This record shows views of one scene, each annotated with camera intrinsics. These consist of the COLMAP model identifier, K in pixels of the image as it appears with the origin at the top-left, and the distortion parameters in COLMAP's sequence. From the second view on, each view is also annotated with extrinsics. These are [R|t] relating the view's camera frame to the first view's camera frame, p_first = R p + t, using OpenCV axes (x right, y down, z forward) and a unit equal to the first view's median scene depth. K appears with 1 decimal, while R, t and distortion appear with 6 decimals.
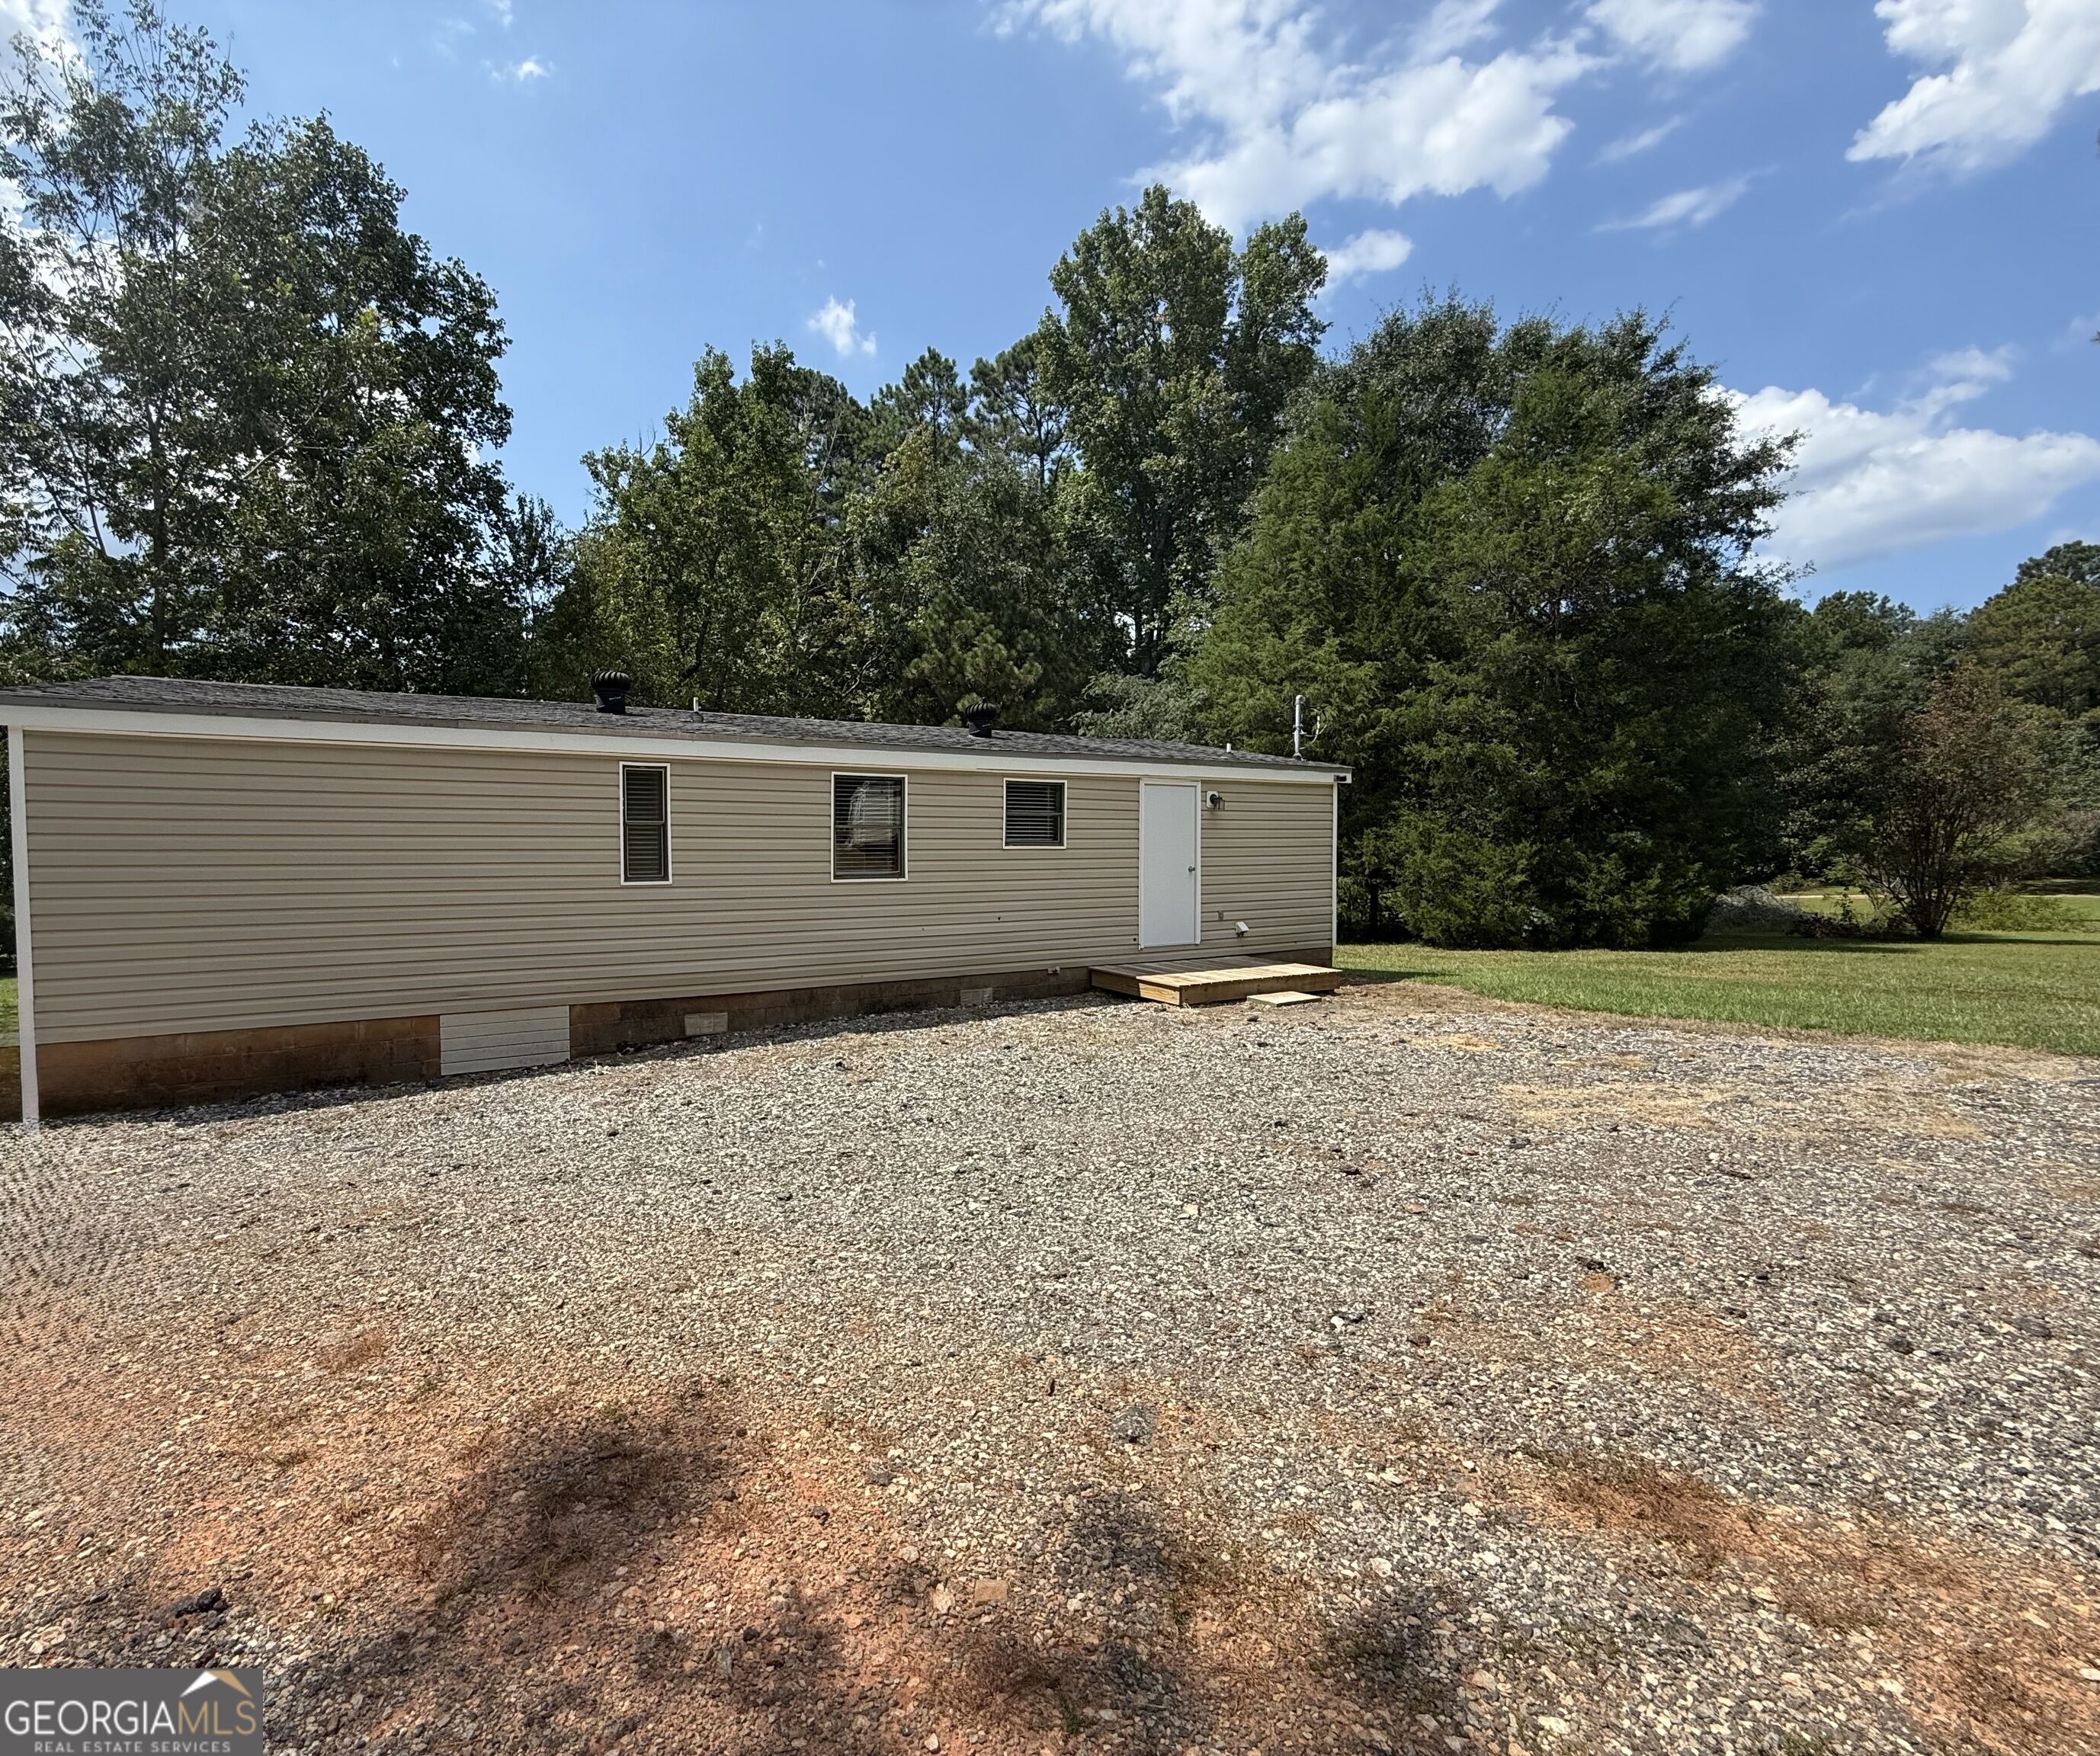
lens RADIAL K [[949.9, 0, 923.7], [0, 949.9, 853.8], [0, 0, 1]] dist [-0.003246, 0.000315]
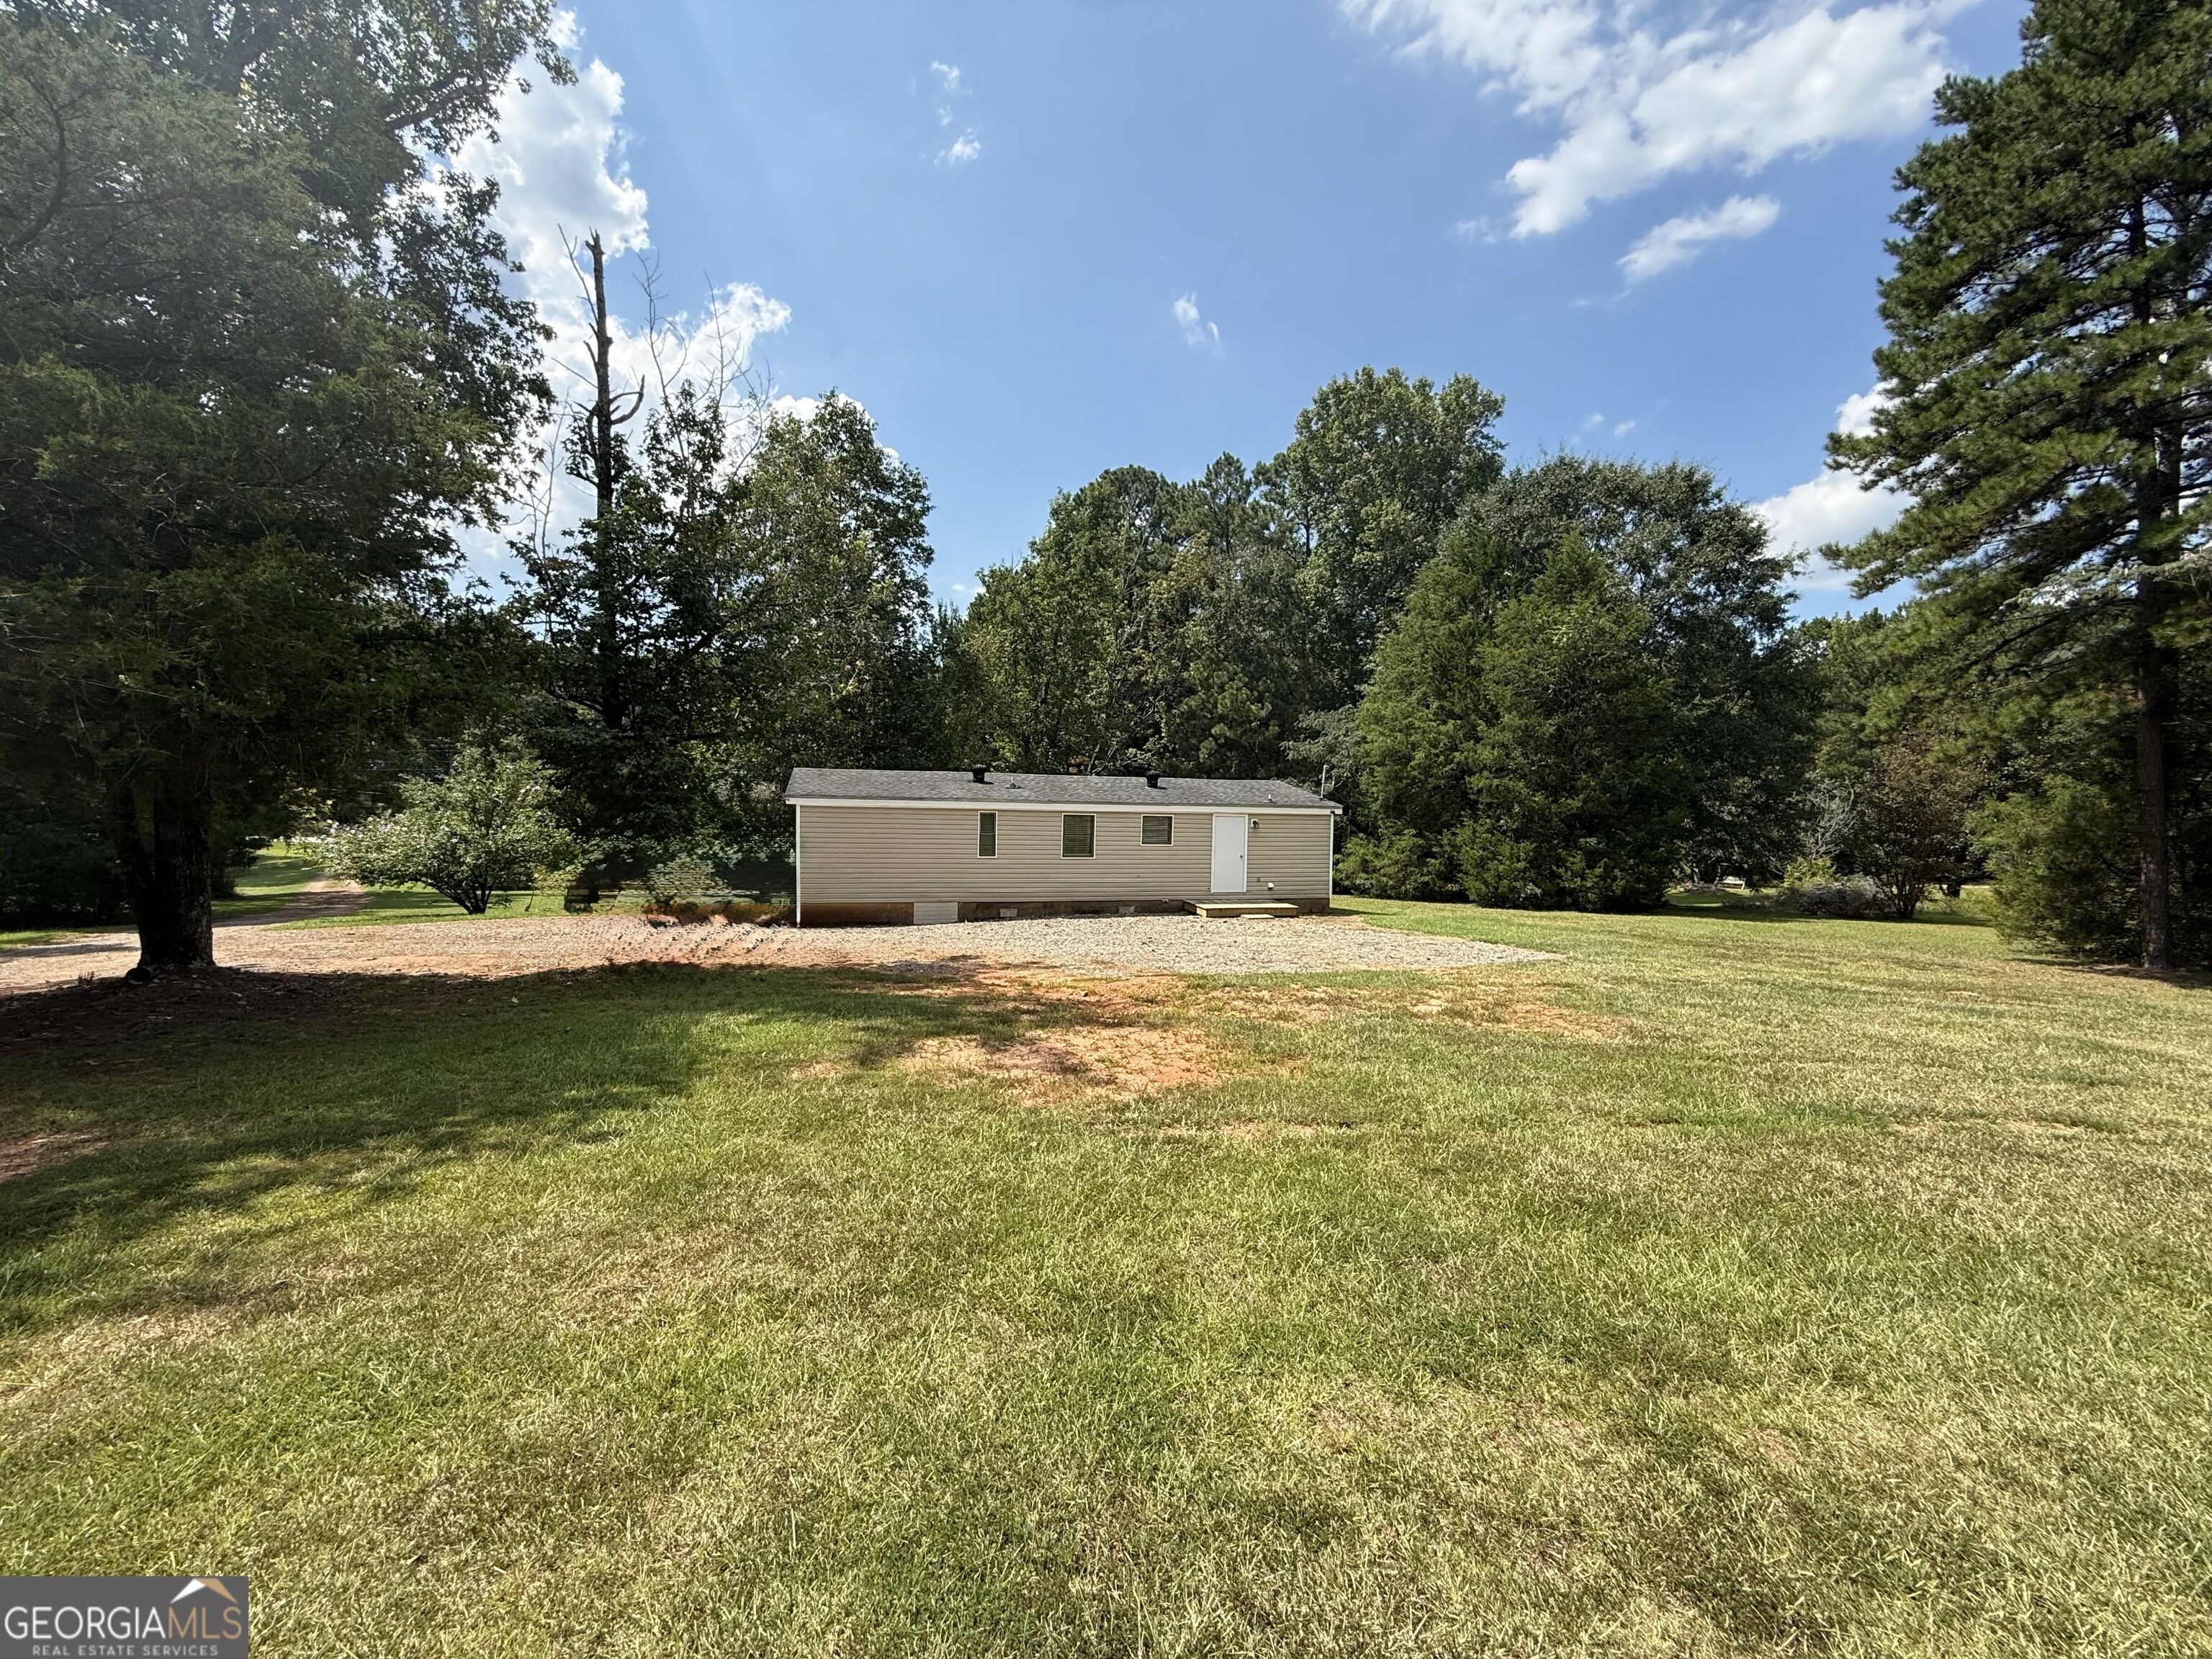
lens RADIAL K [[876.3, 0, 1106.0], [0, 876.3, 829.5], [0, 0, 1]] dist [-0.002564, 0.000637]
pose [[0.980101, 0.032070, -0.195892, 0.228693], [-0.027399, 0.999273, 0.026511, -0.053998], [0.196600, -0.020616, 0.980267, -0.594840]]
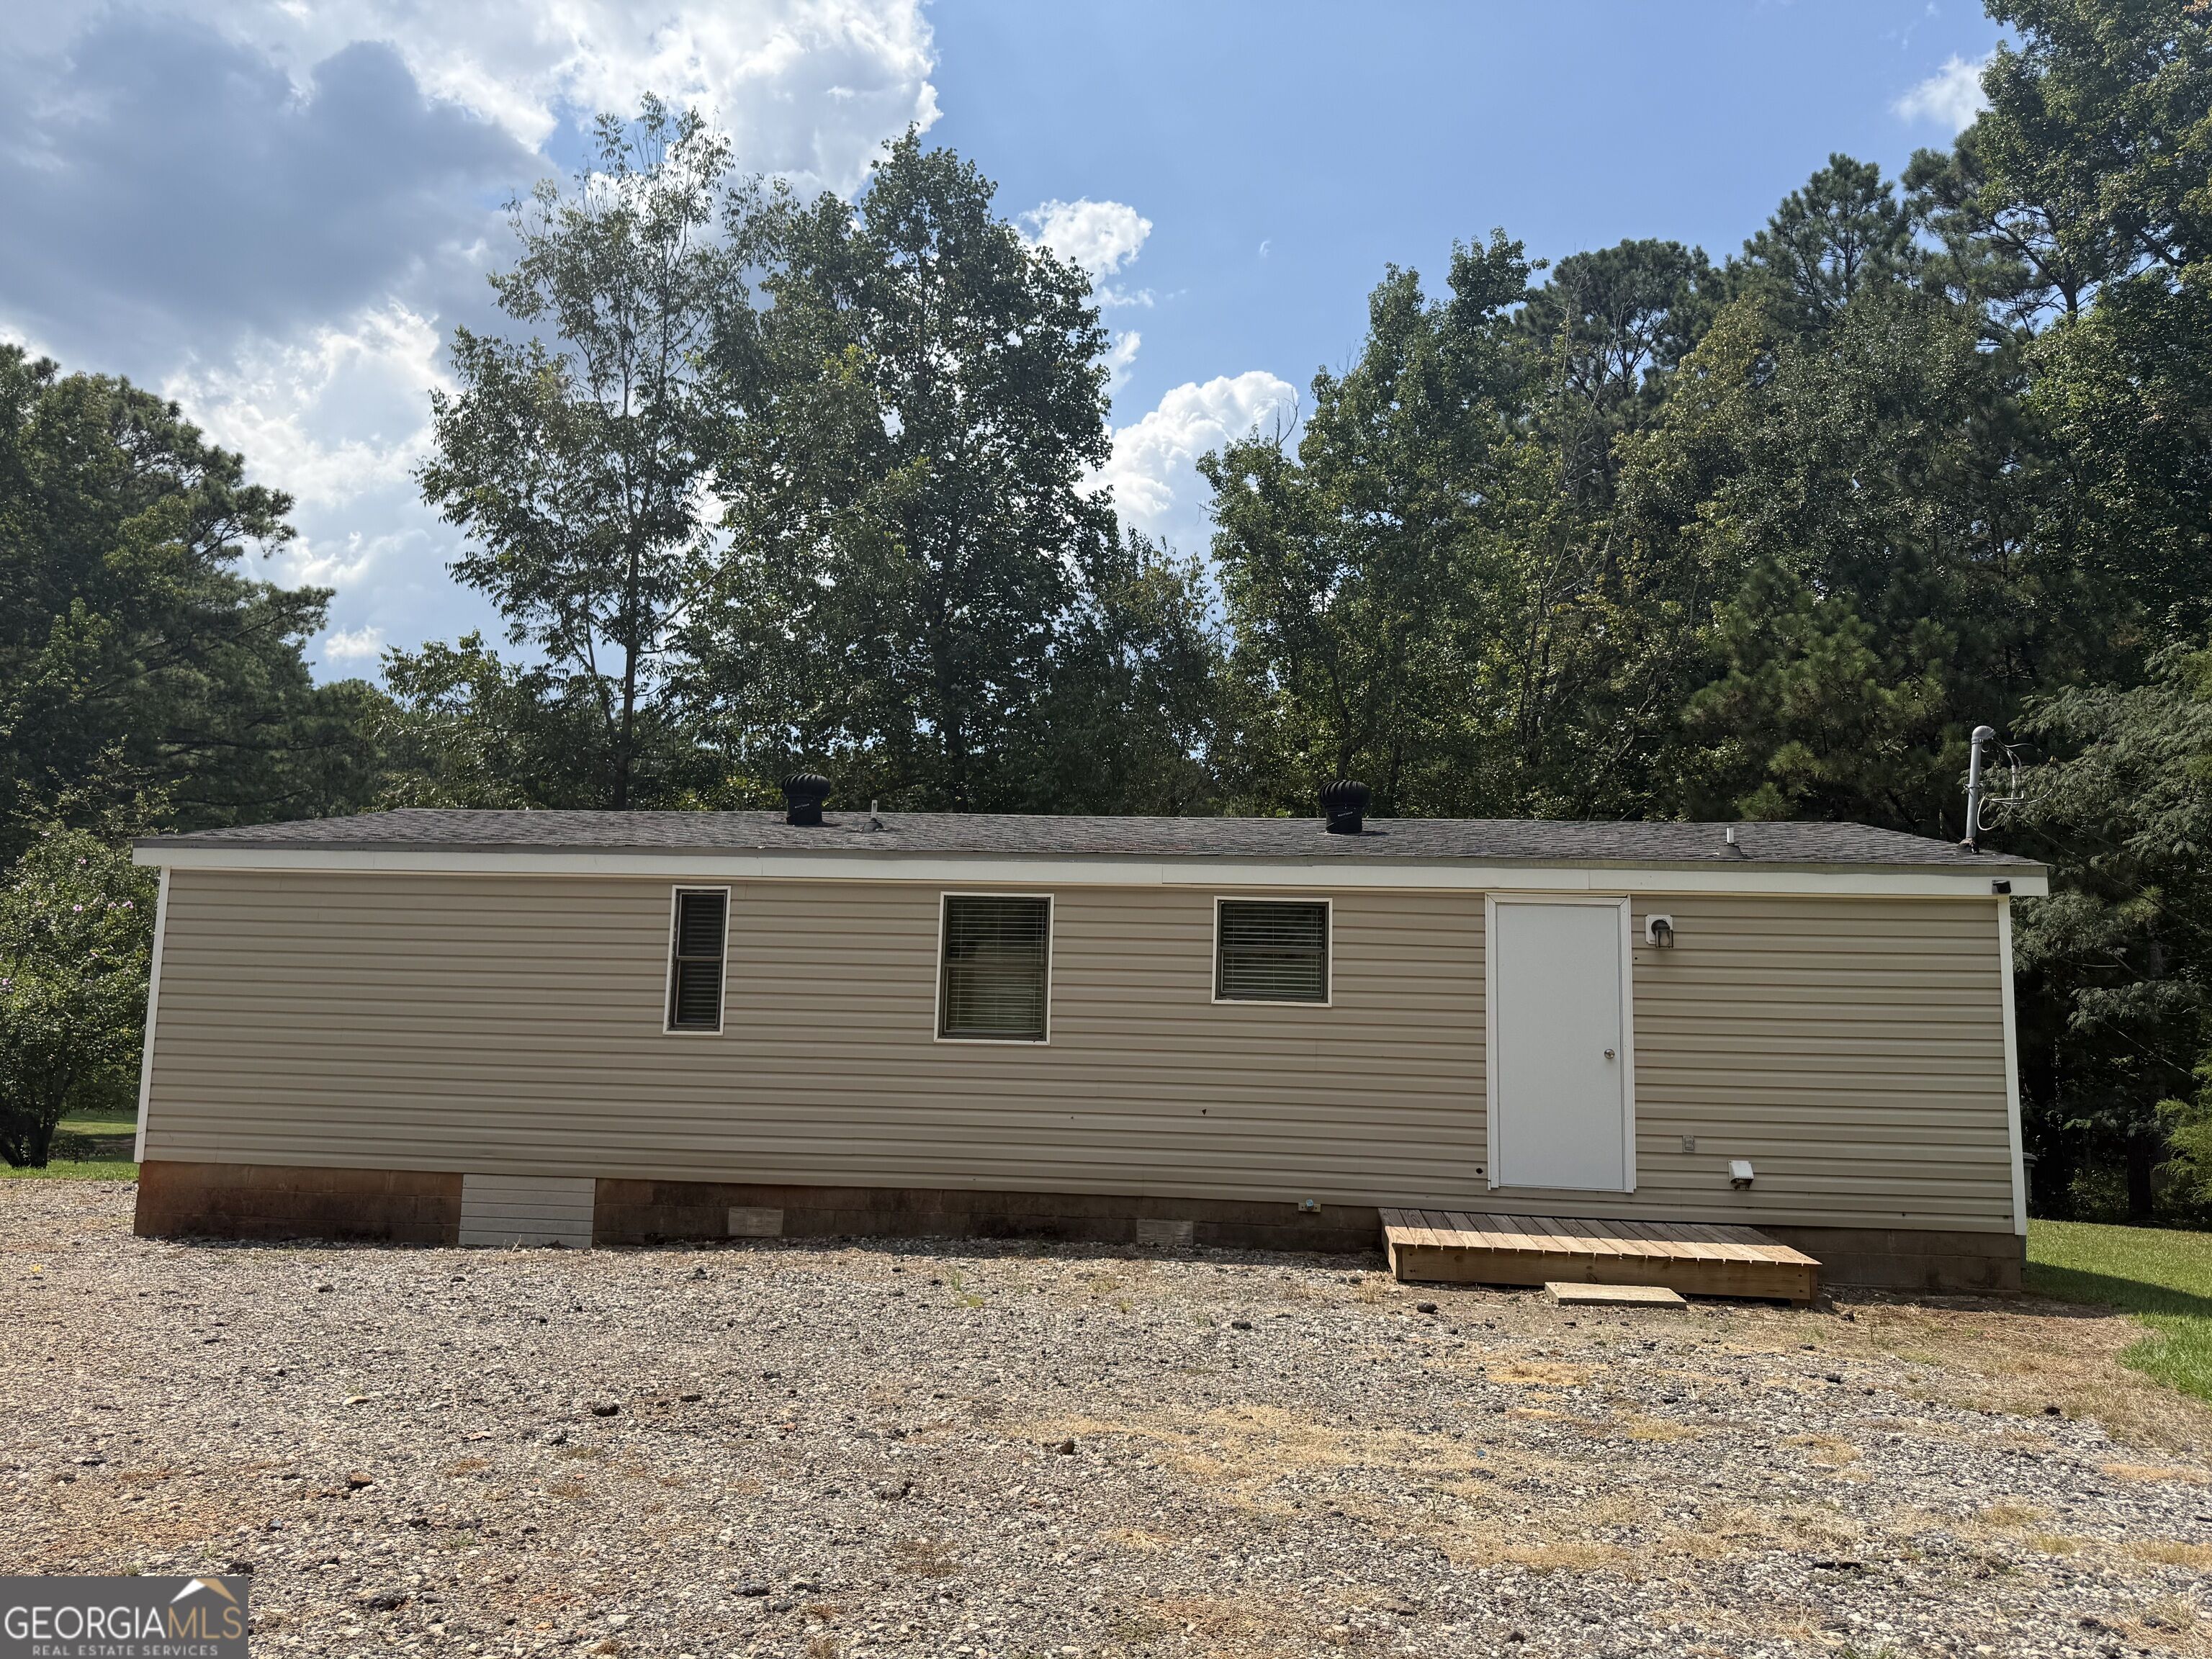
lens RADIAL K [[1511.3, 0, 1106.0], [0, 1511.3, 829.5], [0, 0, 1]] dist [0.104620, -0.153695]
pose [[0.827259, -0.038643, -0.560491, 0.342402], [-0.030646, 0.993043, -0.113697, -0.002230], [0.560985, 0.111234, 0.820319, 0.050110]]
